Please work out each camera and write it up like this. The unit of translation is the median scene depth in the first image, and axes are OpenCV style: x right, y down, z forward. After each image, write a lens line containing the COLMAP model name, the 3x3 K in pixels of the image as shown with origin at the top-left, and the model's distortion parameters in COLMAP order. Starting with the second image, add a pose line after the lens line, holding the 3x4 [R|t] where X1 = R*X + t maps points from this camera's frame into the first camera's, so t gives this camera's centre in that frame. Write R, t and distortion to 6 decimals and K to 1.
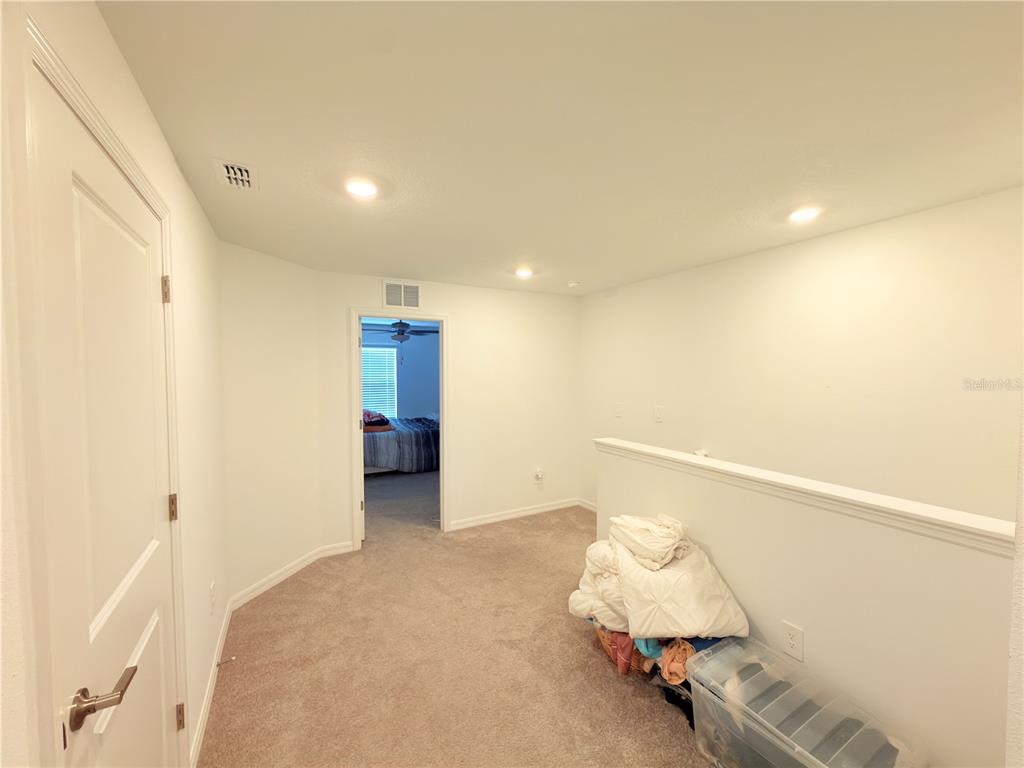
lens RADIAL K [[407.9, 0, 512.0], [0, 407.9, 384.0], [0, 0, 1]] dist [0.000715, 0.000727]
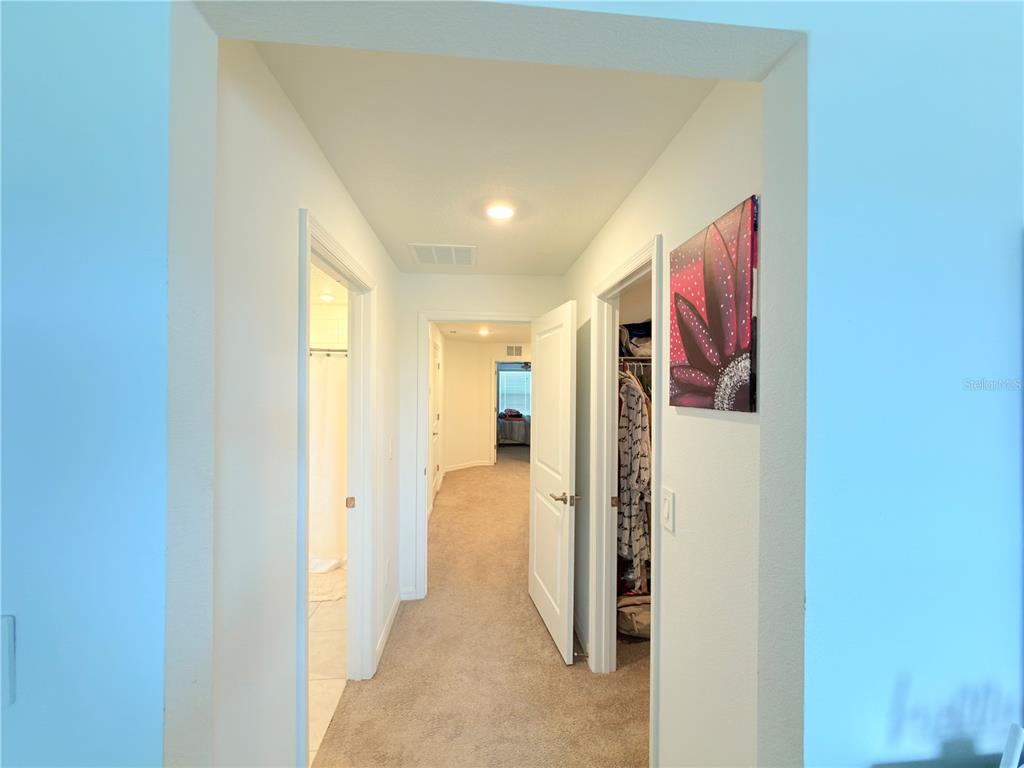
lens RADIAL K [[407.9, 0, 512.0], [0, 407.9, 384.0], [0, 0, 1]] dist [0.000715, 0.000727]
pose [[0.912272, 0.006838, -0.409528, 0.616172], [-0.022634, 0.999174, -0.033738, 0.032235], [0.408960, 0.040047, 0.911673, -0.986424]]
